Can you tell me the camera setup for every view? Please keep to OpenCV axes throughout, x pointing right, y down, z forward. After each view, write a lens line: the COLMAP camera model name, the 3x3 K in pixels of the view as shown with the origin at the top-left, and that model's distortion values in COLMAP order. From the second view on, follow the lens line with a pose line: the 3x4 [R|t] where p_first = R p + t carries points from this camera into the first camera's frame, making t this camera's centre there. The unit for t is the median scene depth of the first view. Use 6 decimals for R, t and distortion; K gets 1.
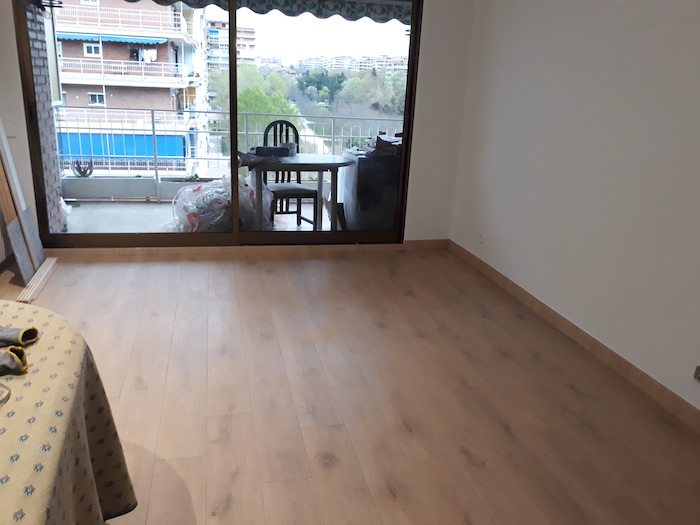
lens RADIAL K [[561.7, 0, 350.0], [0, 561.7, 262.5], [0, 0, 1]] dist [0.121189, -0.307801]
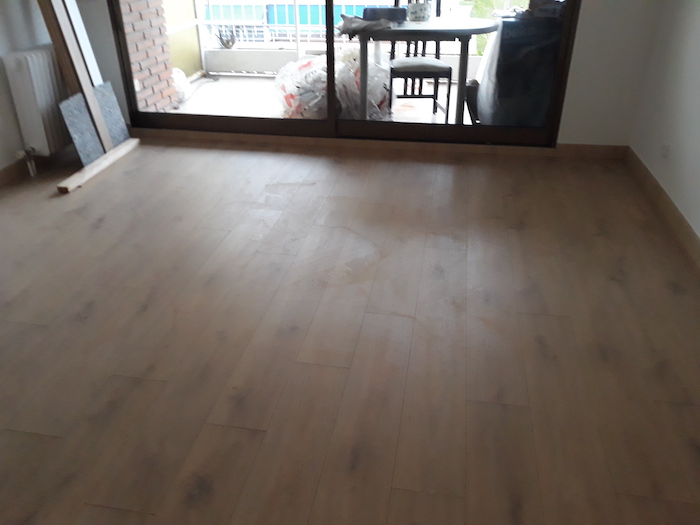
lens RADIAL K [[561.7, 0, 350.0], [0, 561.7, 262.5], [0, 0, 1]] dist [0.121189, -0.307801]
pose [[0.913924, 0.149290, -0.377433, 0.150930], [-0.068605, 0.973339, 0.218873, -0.032227], [0.400046, -0.174139, 0.899799, 0.221029]]
